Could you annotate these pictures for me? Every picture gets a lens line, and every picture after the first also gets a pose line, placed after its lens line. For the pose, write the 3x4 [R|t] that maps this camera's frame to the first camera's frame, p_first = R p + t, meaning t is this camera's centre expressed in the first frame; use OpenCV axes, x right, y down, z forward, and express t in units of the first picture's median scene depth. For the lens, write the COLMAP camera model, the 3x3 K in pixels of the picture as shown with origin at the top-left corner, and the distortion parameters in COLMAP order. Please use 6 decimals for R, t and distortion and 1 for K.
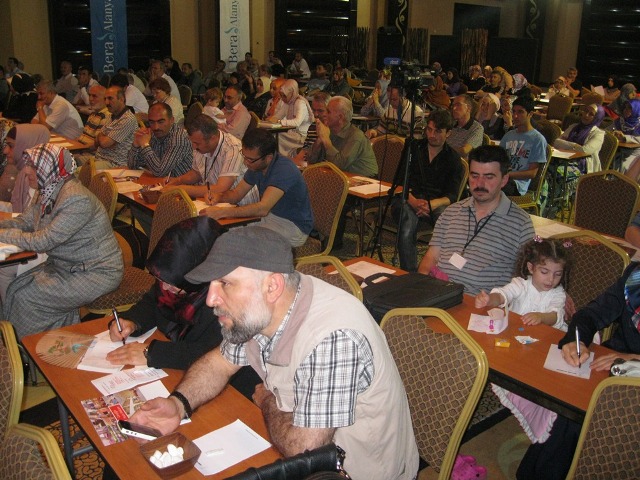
lens RADIAL K [[652.1, 0, 320.0], [0, 652.1, 240.0], [0, 0, 1]] dist [-0.119649, 0.051033]
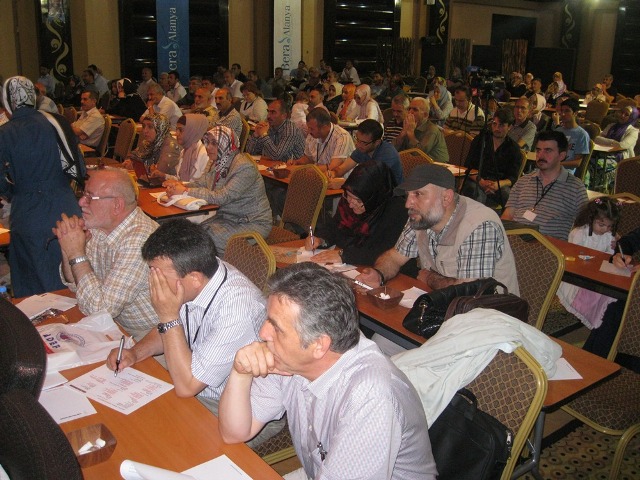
lens RADIAL K [[652.1, 0, 320.0], [0, 652.1, 240.0], [0, 0, 1]] dist [-0.119649, 0.051033]
pose [[0.998991, 0.010433, -0.043679, -0.087952], [-0.010989, 0.999861, -0.012524, 0.055992], [0.043542, 0.012992, 0.998967, -0.191008]]
